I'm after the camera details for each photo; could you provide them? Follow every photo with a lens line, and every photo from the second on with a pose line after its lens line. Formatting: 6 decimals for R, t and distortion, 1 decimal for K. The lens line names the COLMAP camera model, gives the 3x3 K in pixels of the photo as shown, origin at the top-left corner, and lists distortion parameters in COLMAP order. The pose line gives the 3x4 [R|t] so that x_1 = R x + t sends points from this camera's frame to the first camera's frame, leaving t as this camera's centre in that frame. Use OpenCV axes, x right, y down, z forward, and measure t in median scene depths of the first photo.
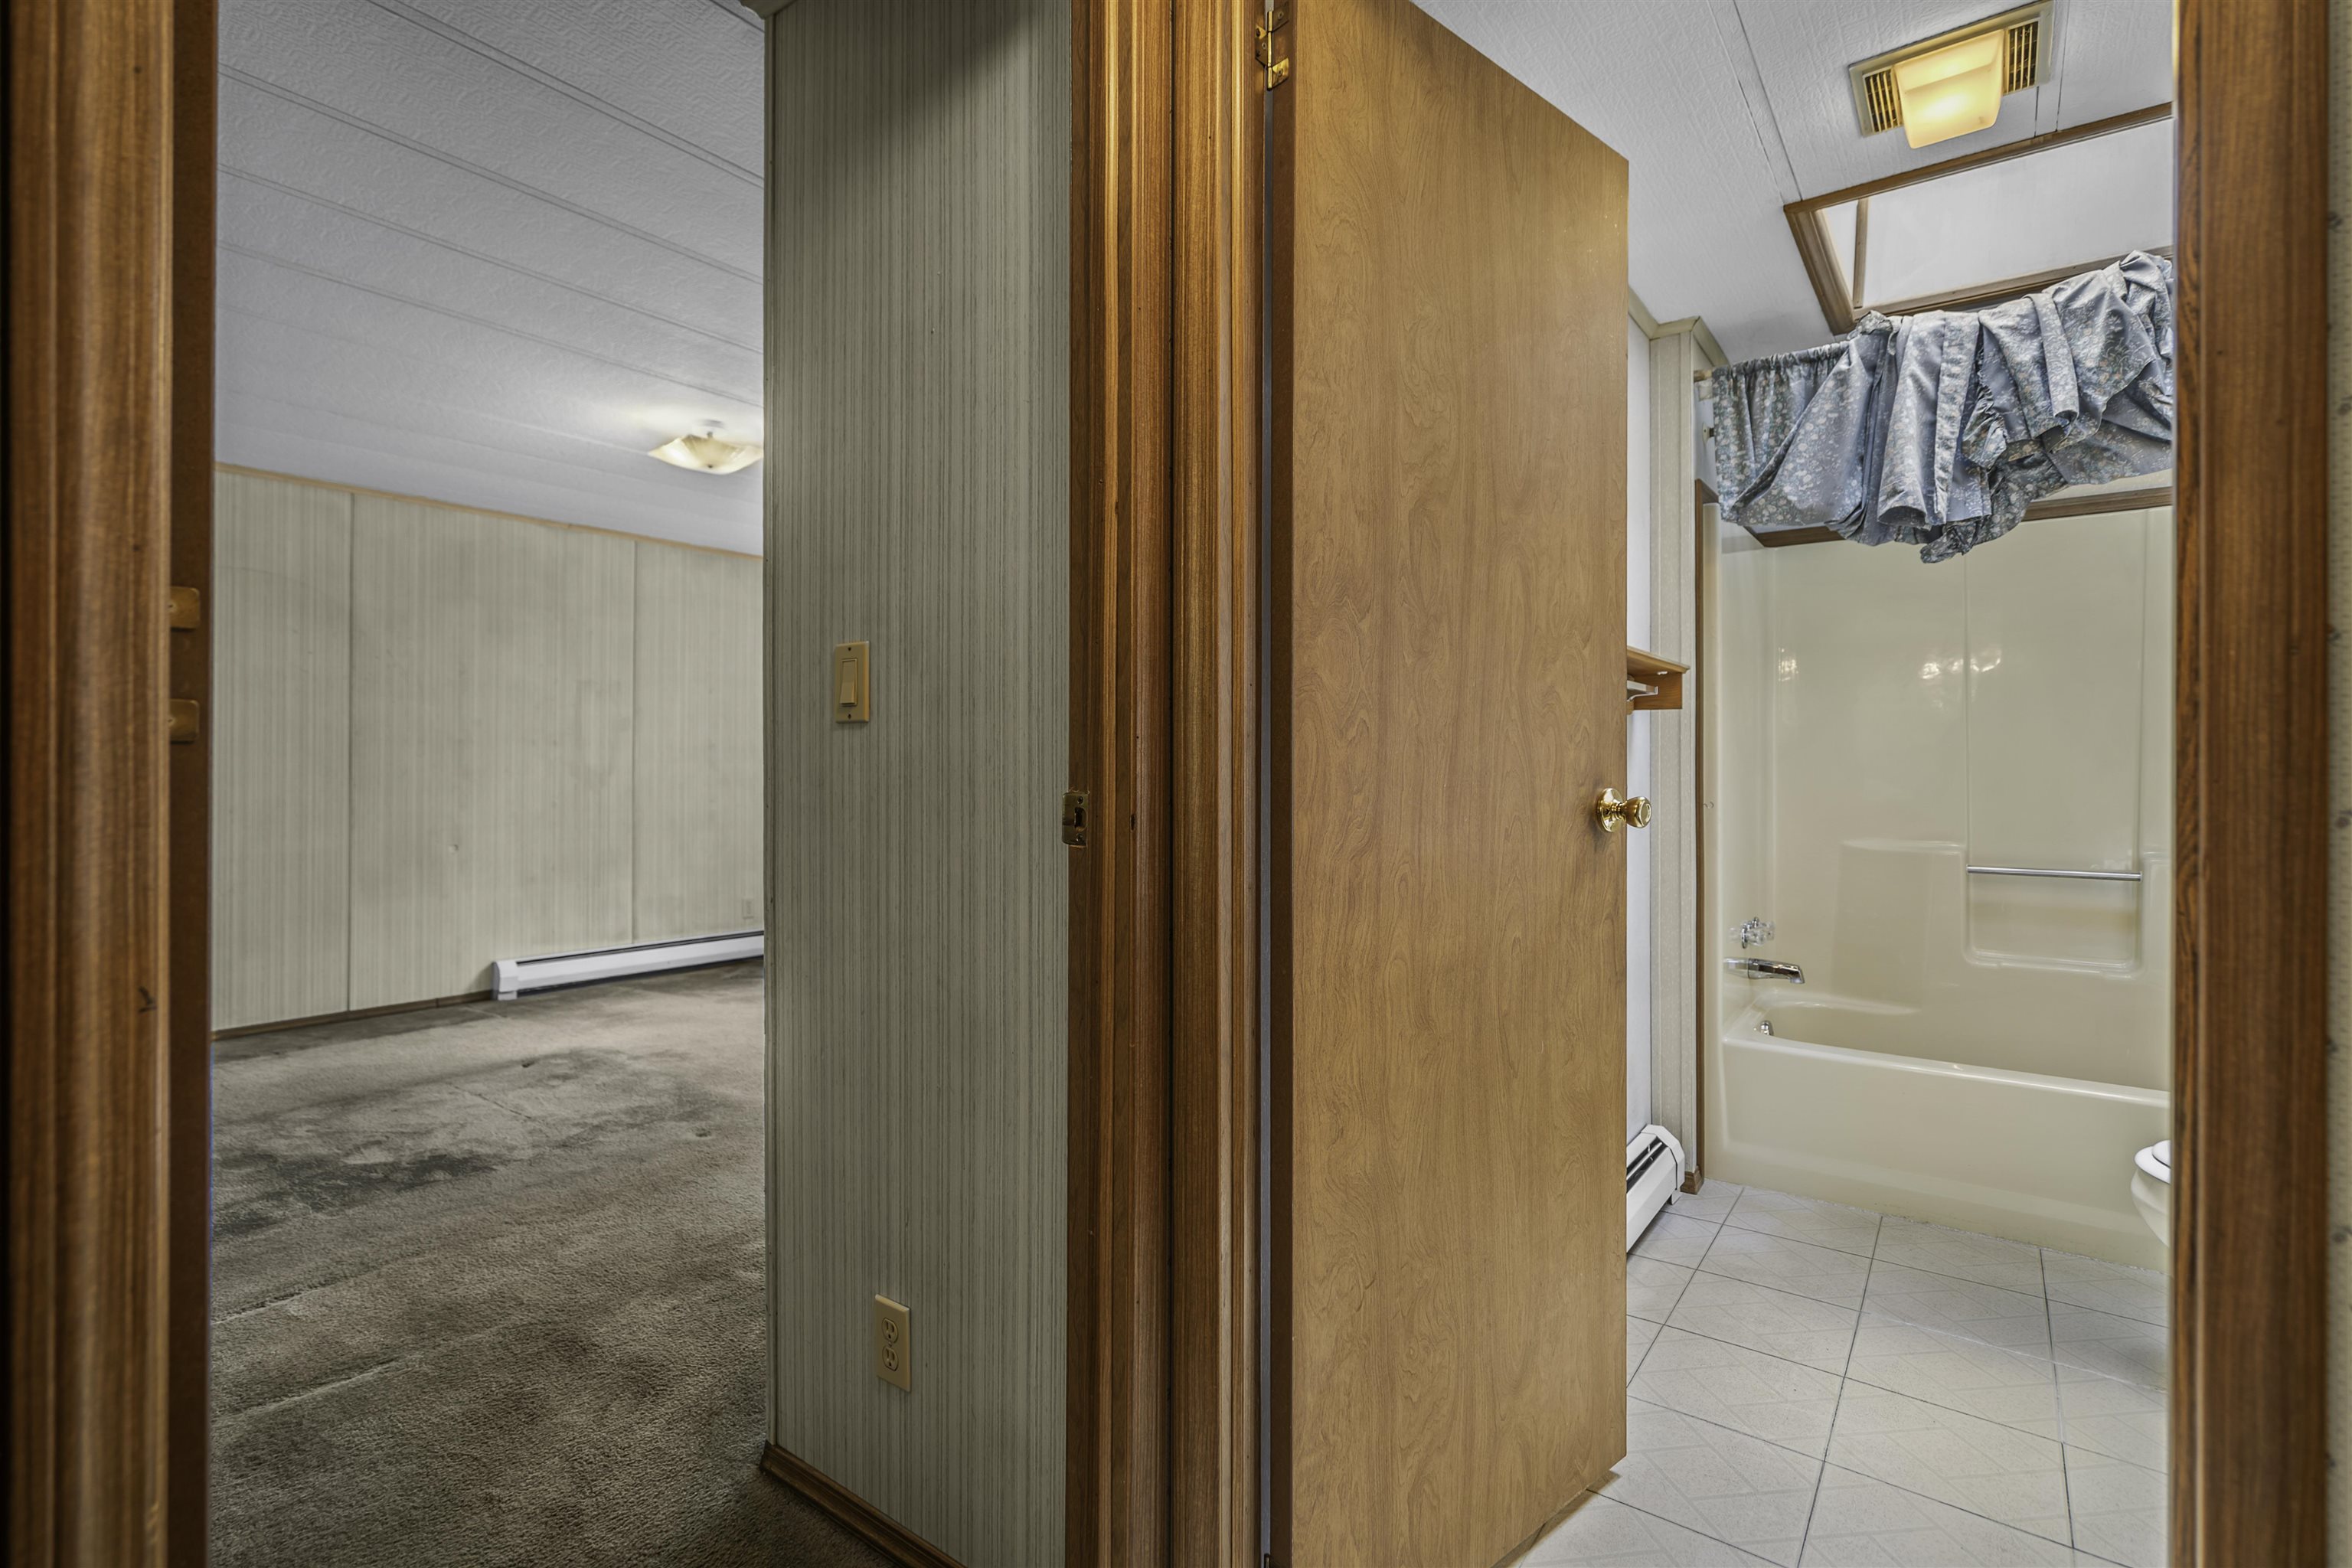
lens RADIAL K [[1084.7, 0, 1168.3], [0, 1084.7, 748.3], [0, 0, 1]] dist [-0.004816, 0.001381]
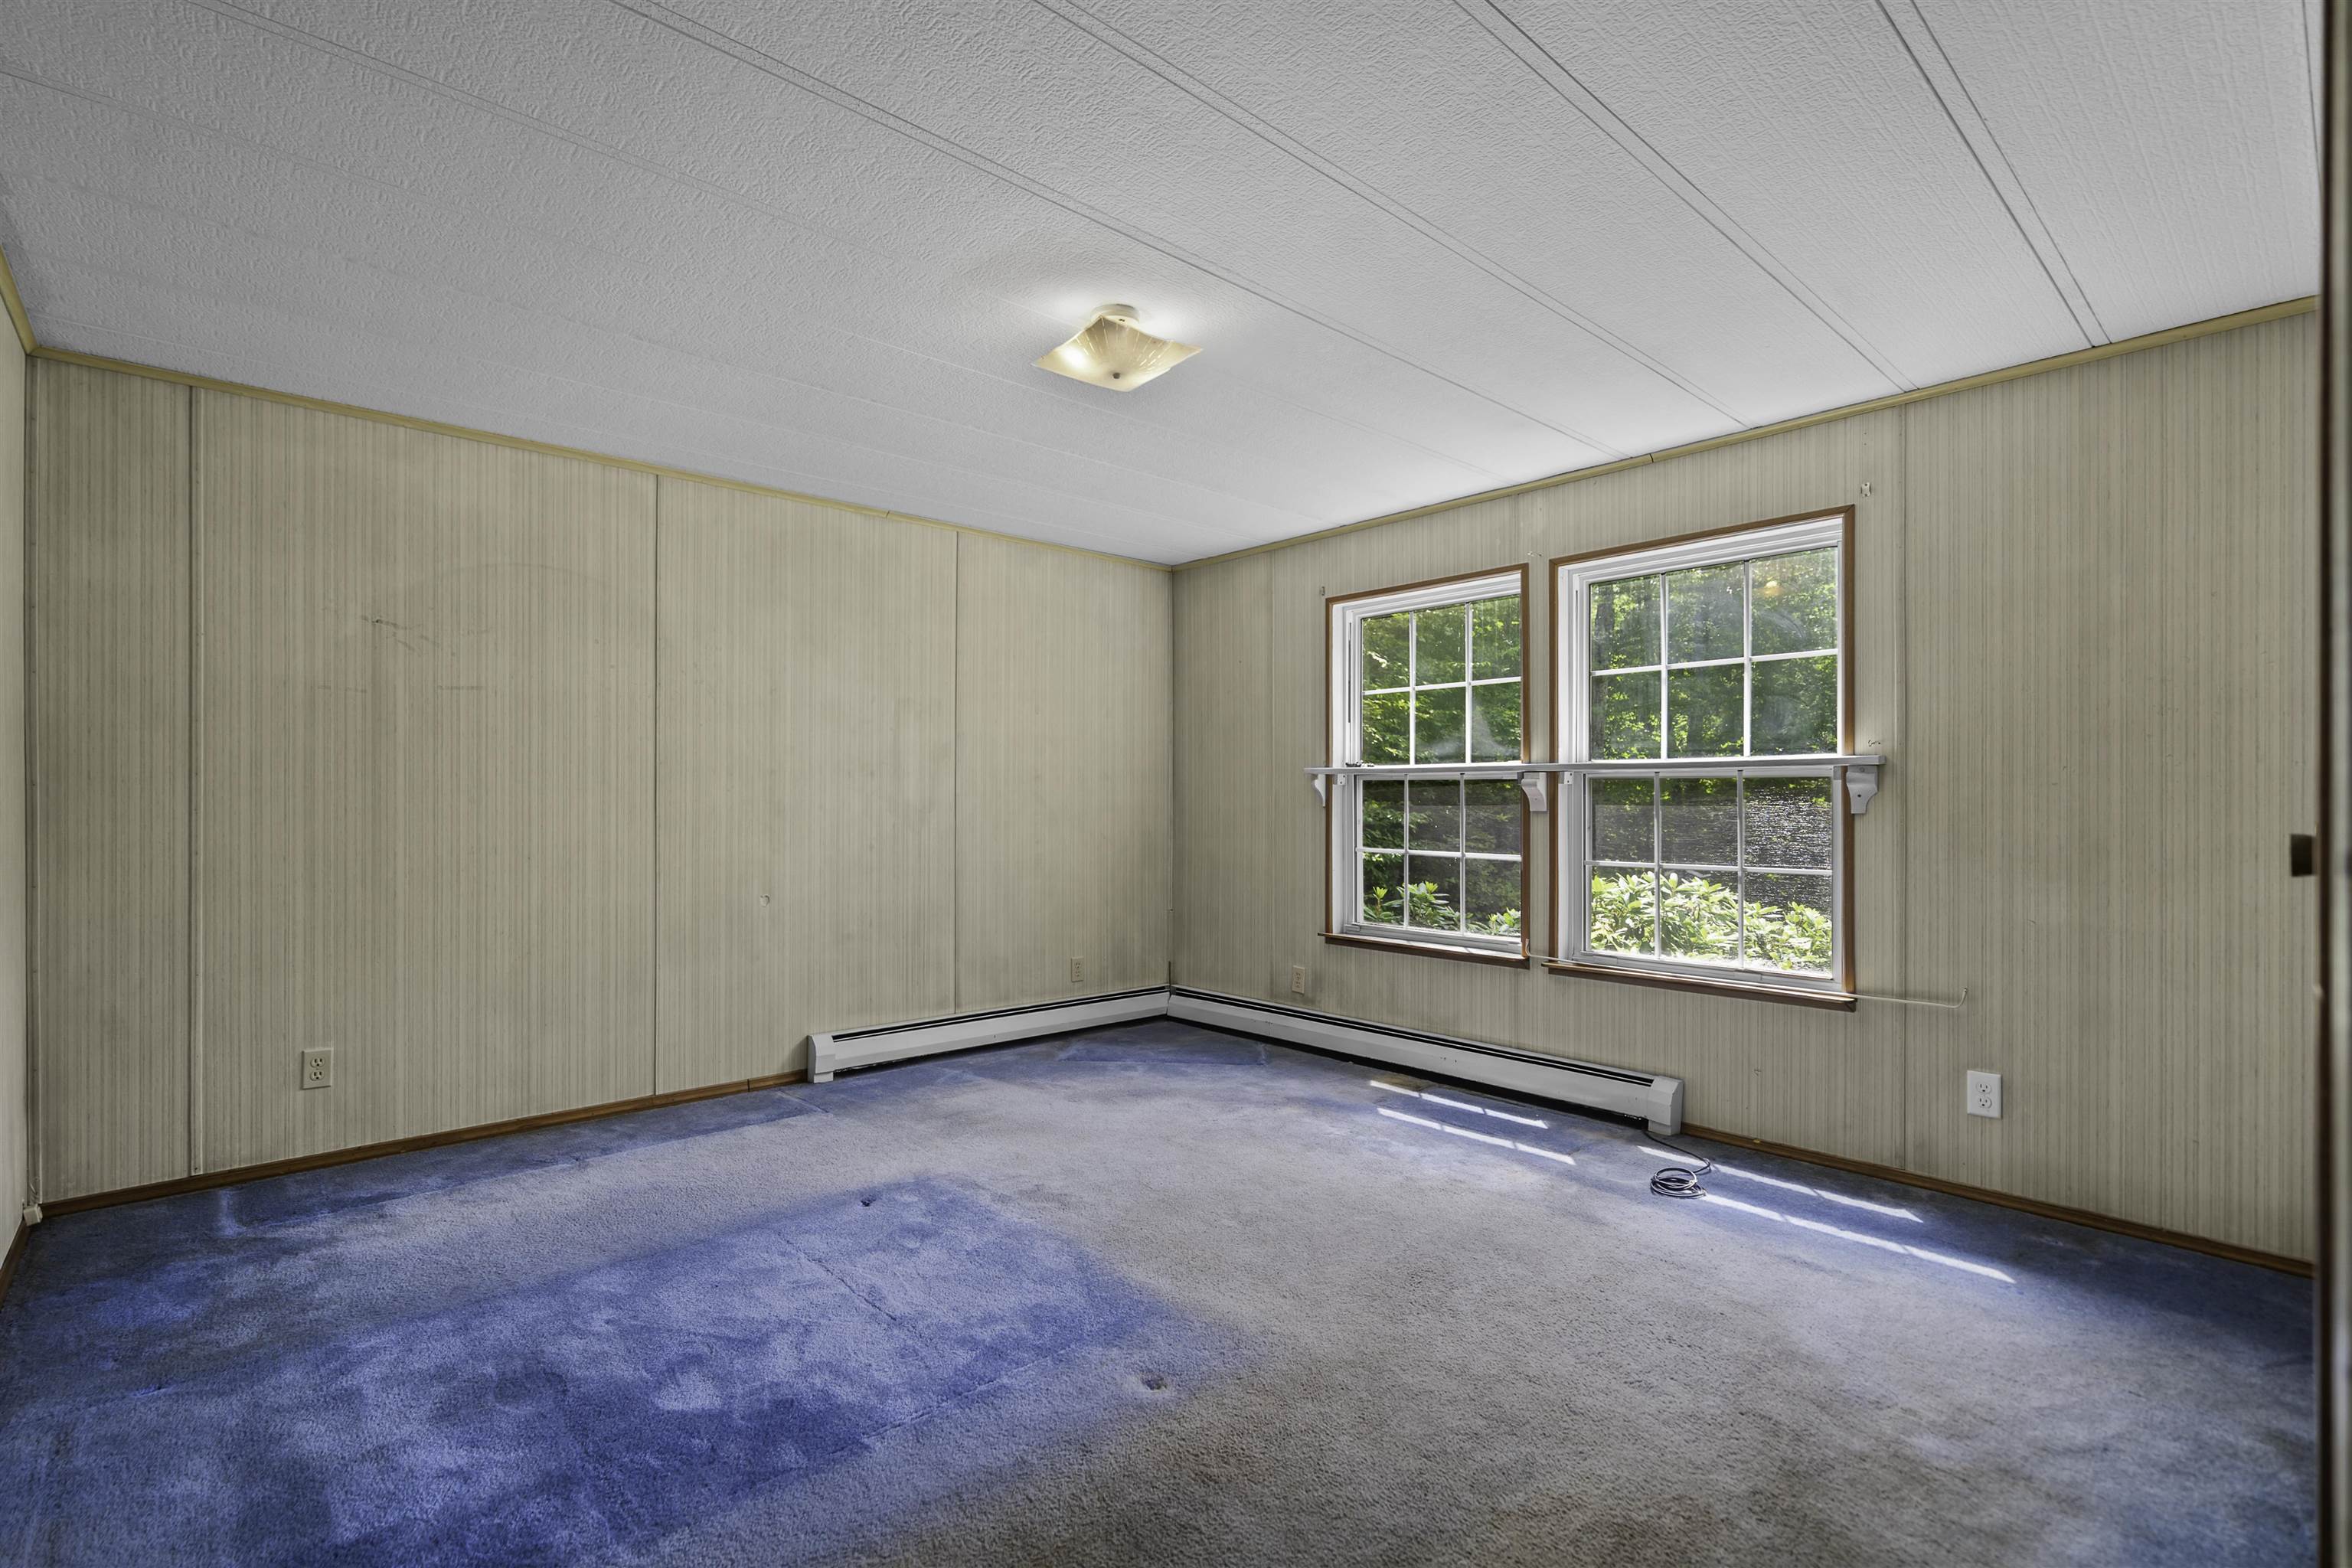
lens RADIAL K [[1074.0, 0, 1169.7], [0, 1074.0, 777.8], [0, 0, 1]] dist [-0.001975, 0.000089]
pose [[0.980934, -0.003871, -0.194302, -0.238326], [0.003610, 0.999992, -0.001700, 0.000476], [0.194307, 0.000967, 0.980940, 0.306655]]
